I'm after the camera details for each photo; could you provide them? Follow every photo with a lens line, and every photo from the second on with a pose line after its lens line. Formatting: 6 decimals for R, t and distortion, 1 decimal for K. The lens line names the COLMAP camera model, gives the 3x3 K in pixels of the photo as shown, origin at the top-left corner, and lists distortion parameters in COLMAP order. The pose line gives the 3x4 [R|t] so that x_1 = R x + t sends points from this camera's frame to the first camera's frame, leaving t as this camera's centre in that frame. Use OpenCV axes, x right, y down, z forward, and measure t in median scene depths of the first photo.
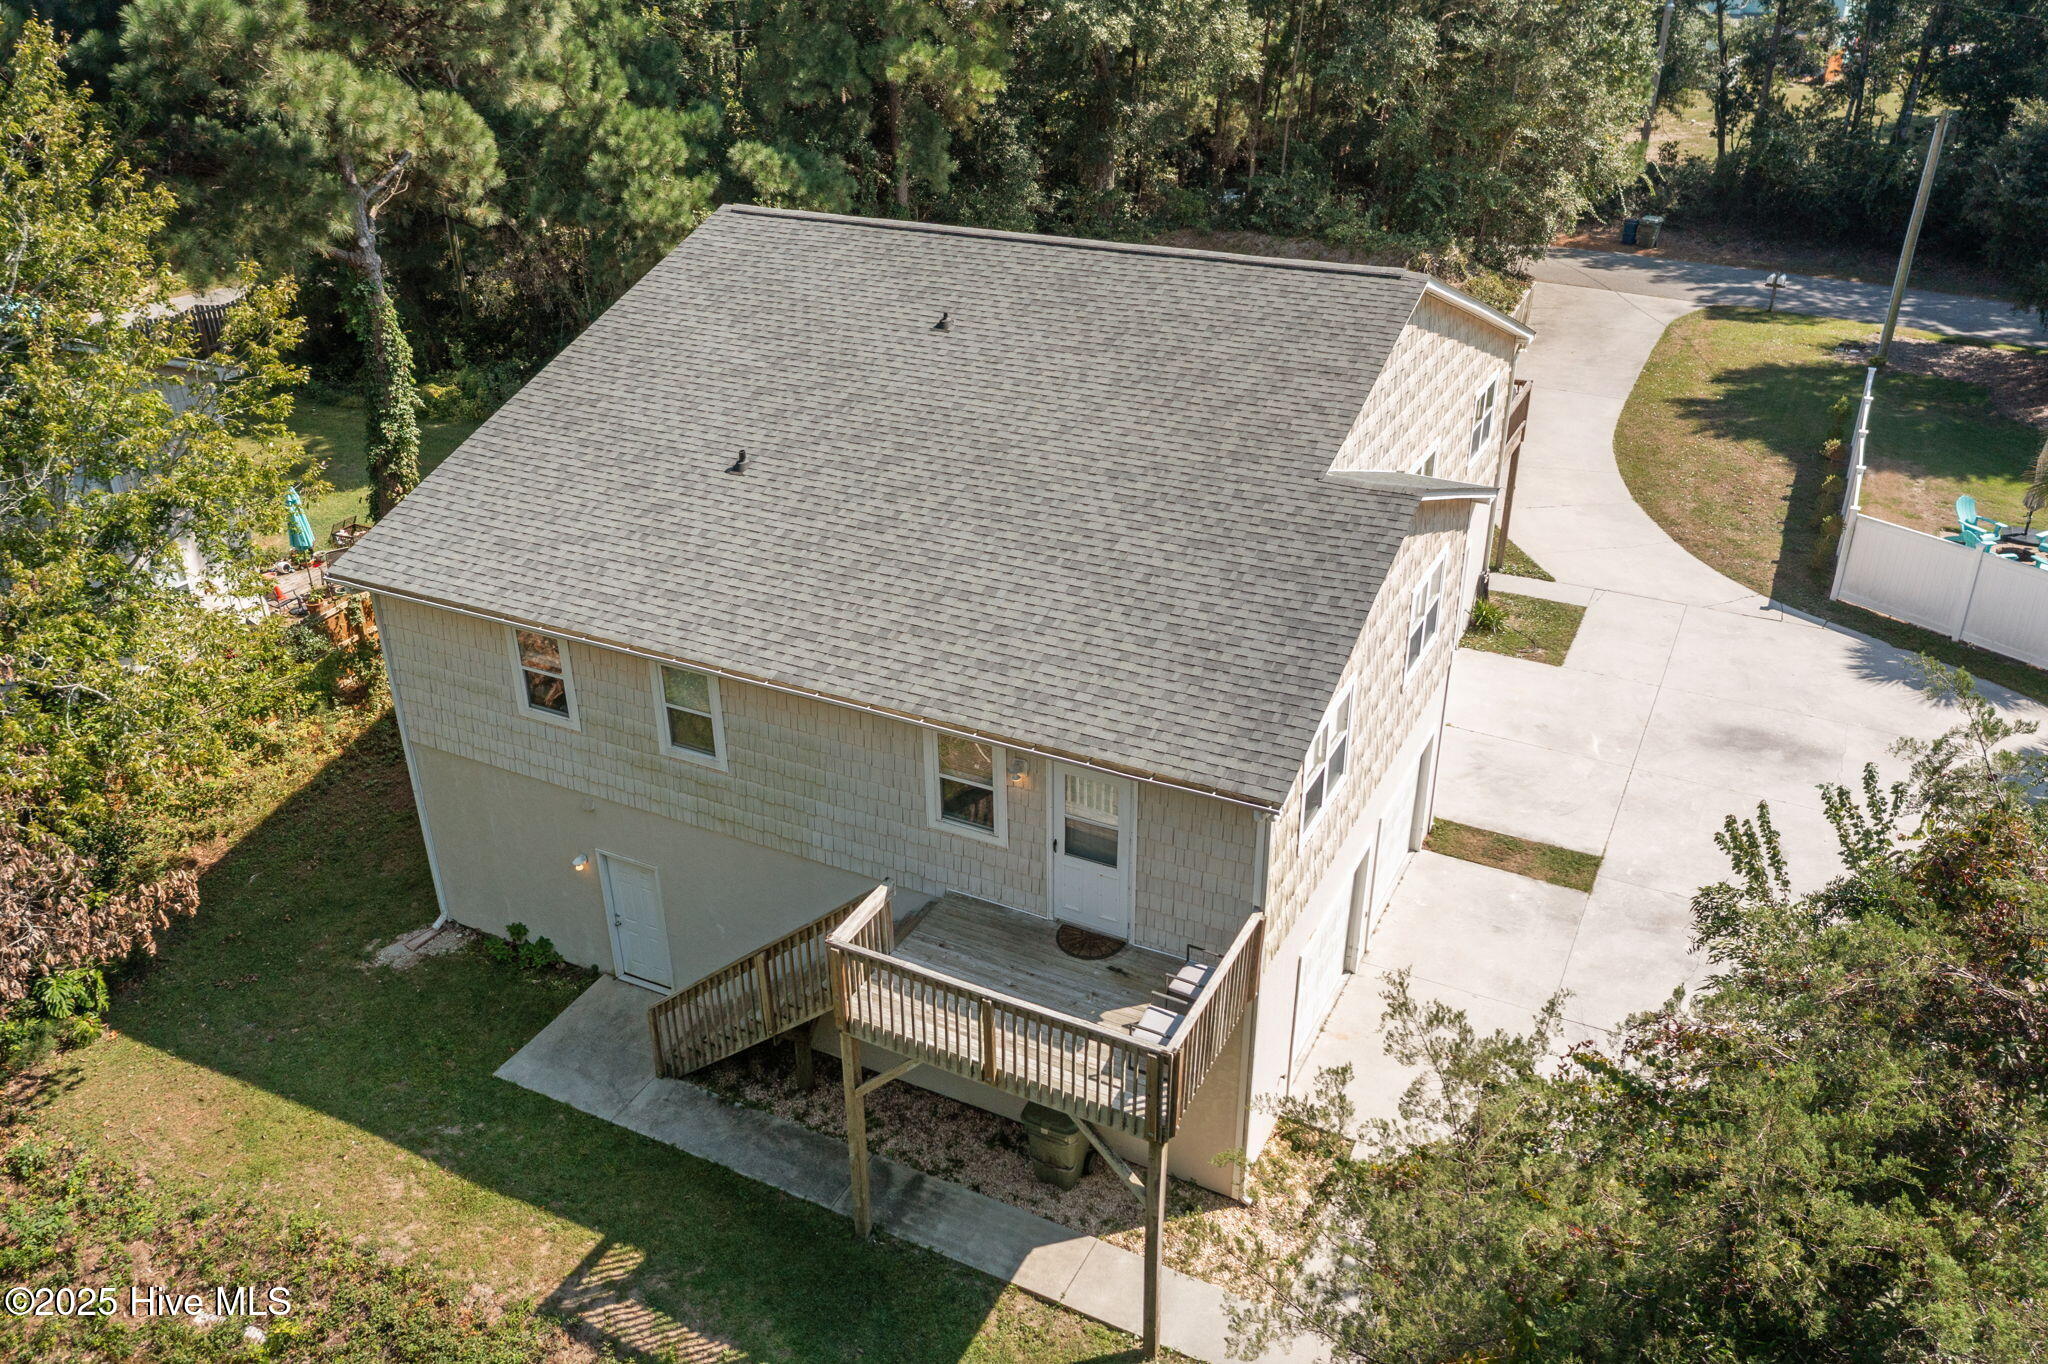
lens RADIAL K [[1602.0, 0, 1024.0], [0, 1602.0, 682.0], [0, 0, 1]] dist [-0.017860, -0.000968]
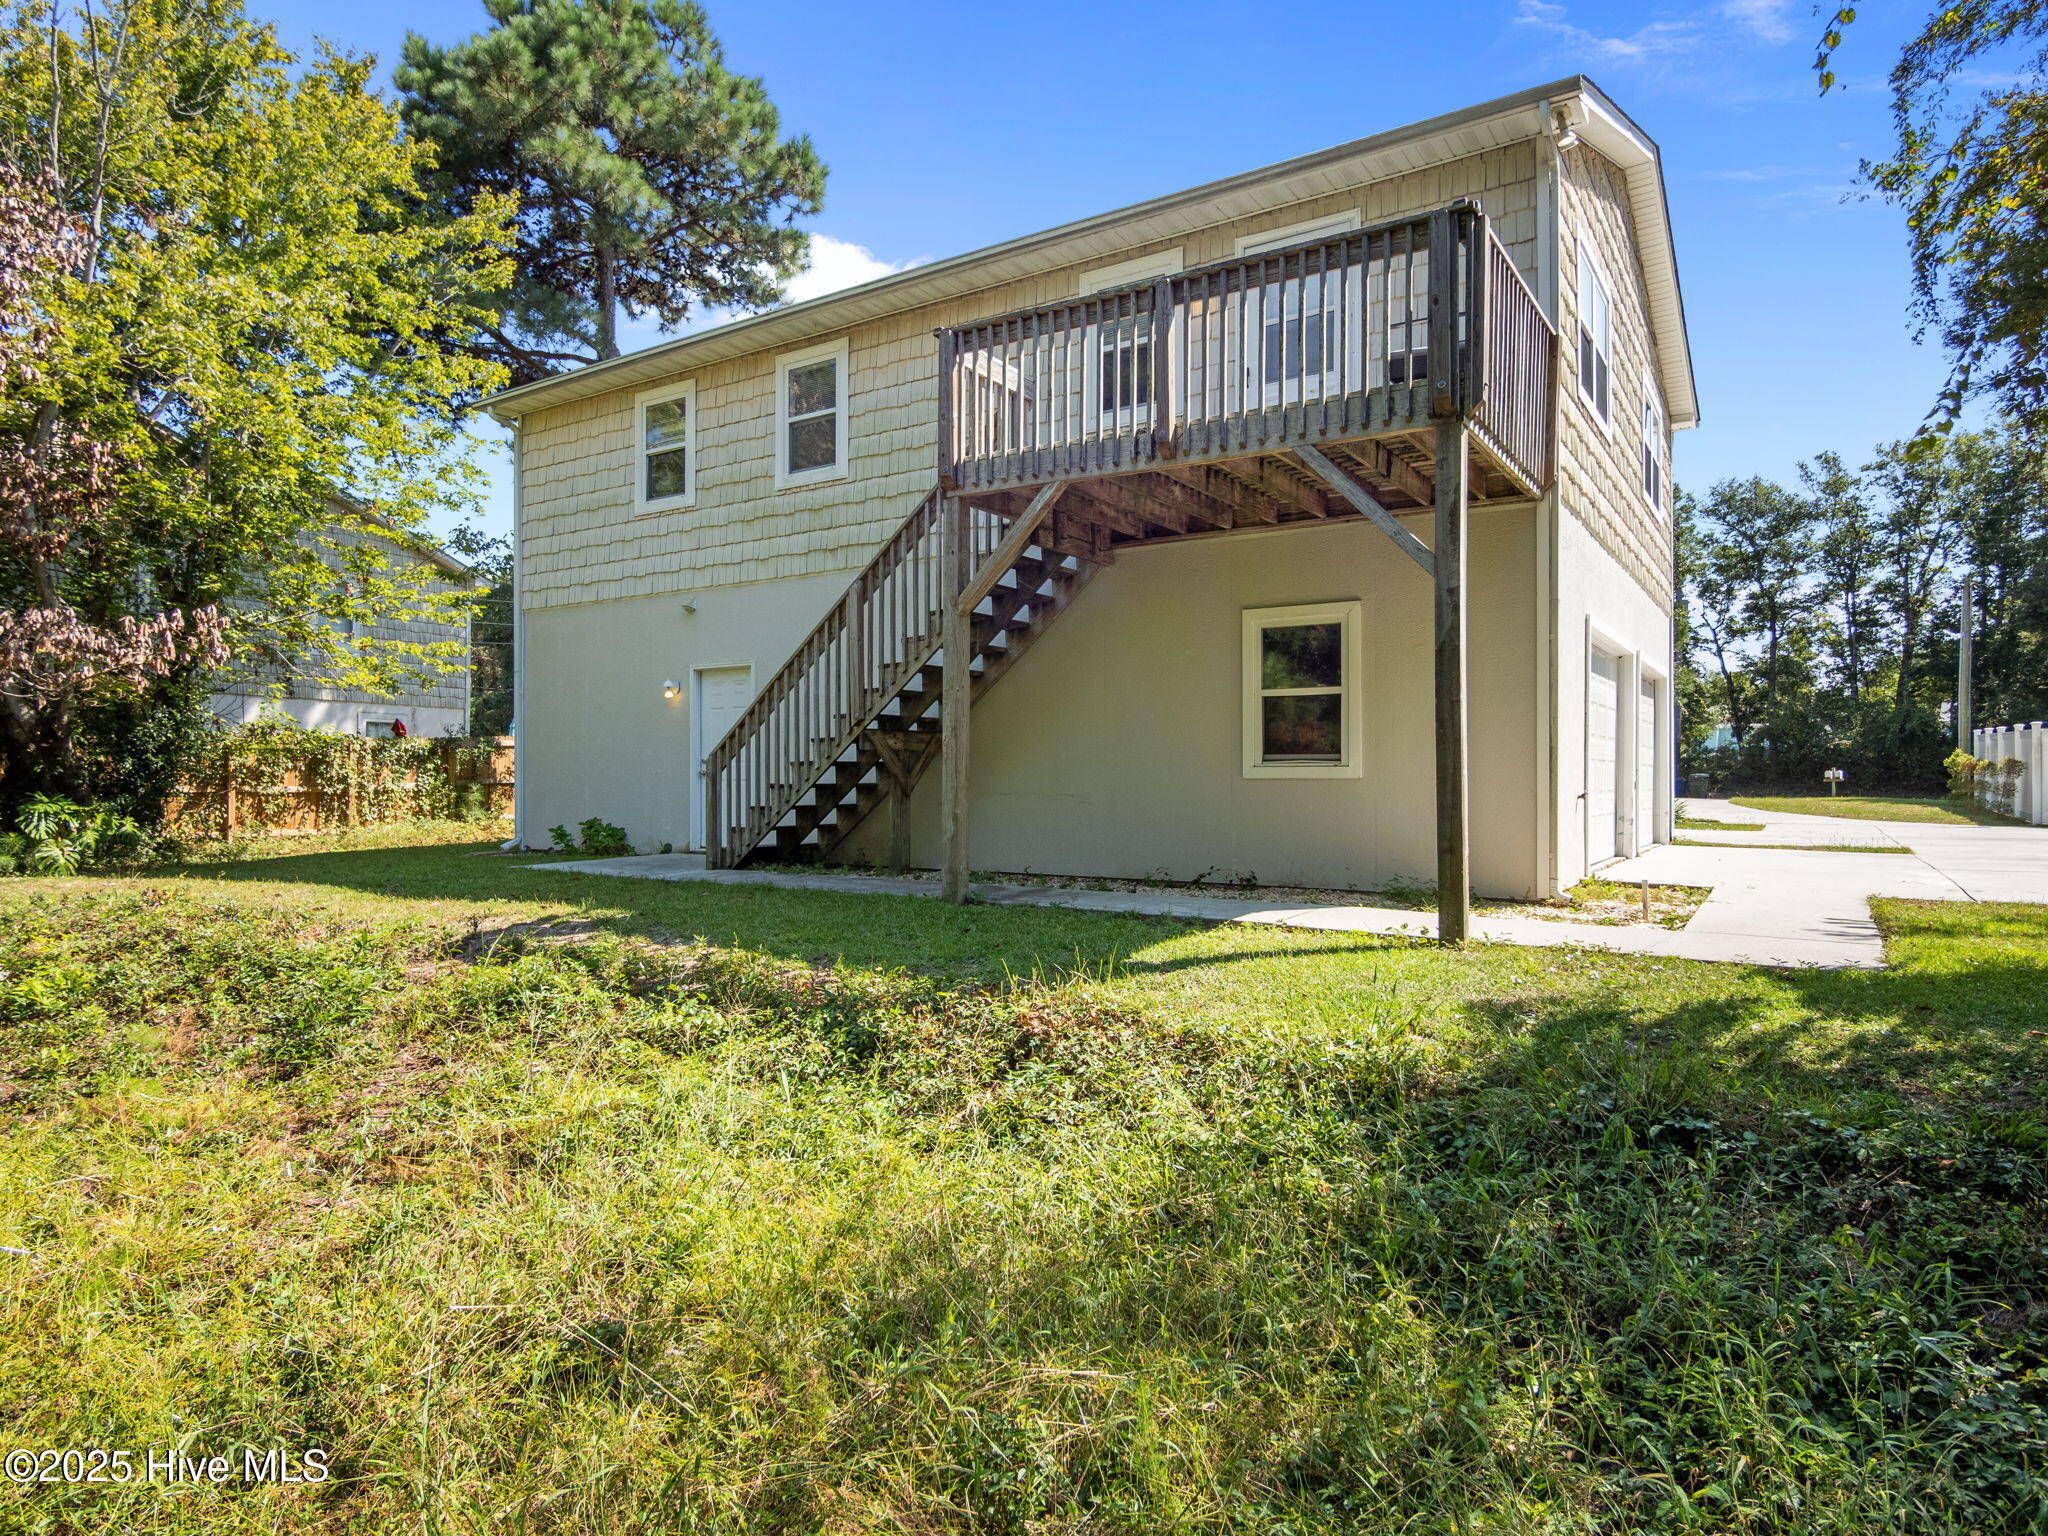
lens RADIAL K [[1229.6, 0, 1024.0], [0, 1229.6, 768.0], [0, 0, 1]] dist [0.001535, 0.000128]
pose [[0.993532, 0.008053, -0.113266, -0.015246], [-0.061041, 0.878980, -0.472935, 0.512266], [0.095750, 0.476790, 0.873787, 0.522371]]
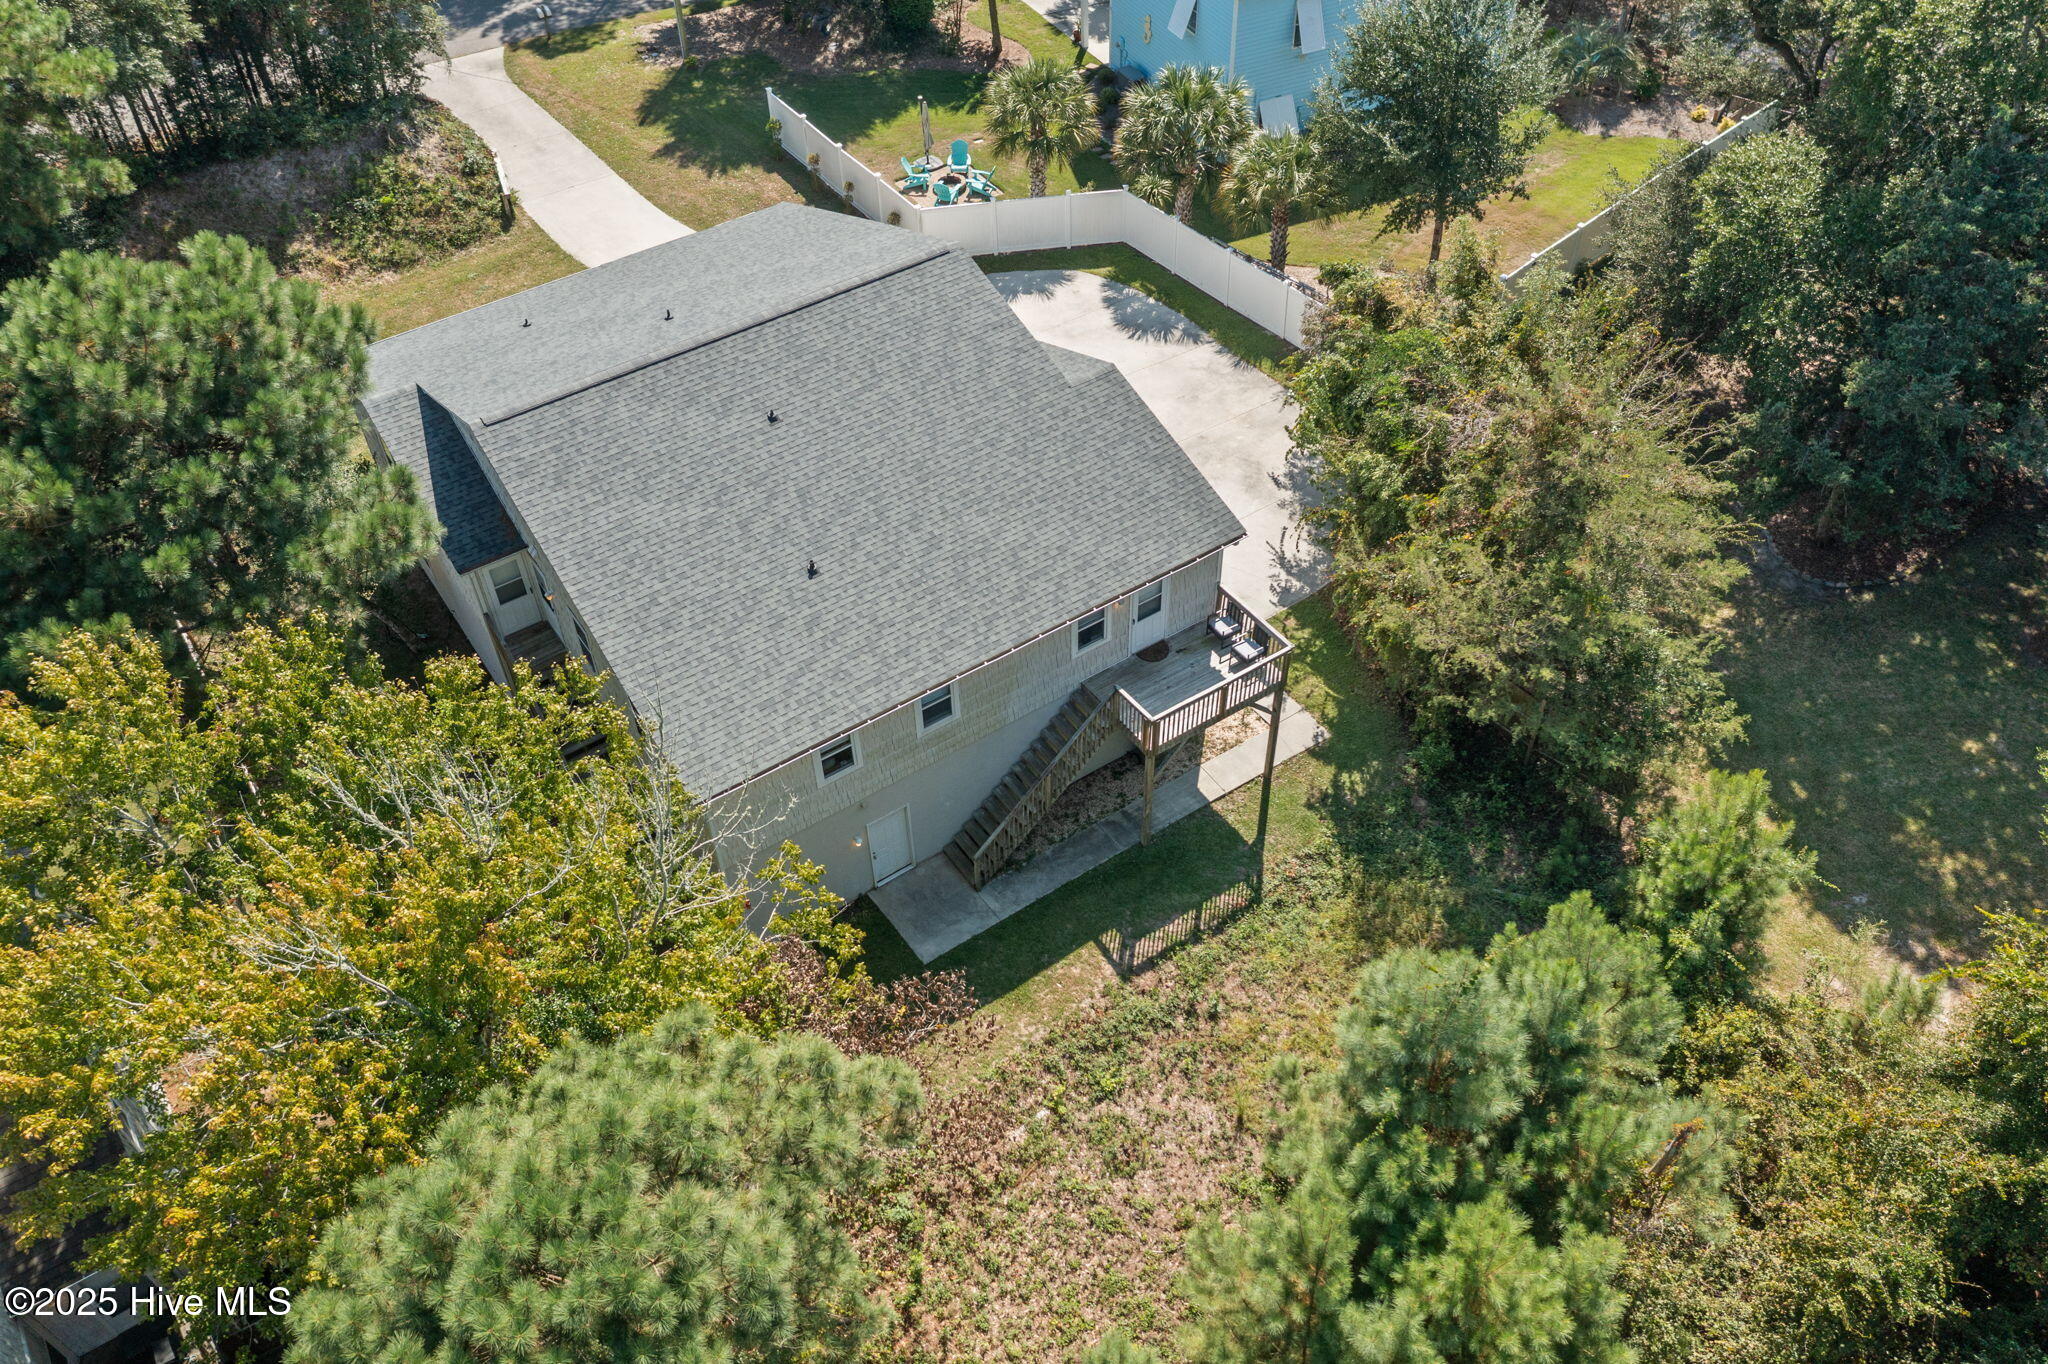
lens RADIAL K [[1642.0, 0, 1024.0], [0, 1642.0, 682.0], [0, 0, 1]] dist [-0.006570, -0.002872]
pose [[0.473037, -0.626433, 0.619530, -1.214546], [0.418207, 0.778561, 0.467916, -0.760662], [-0.775460, 0.037750, 0.630267, -0.142755]]
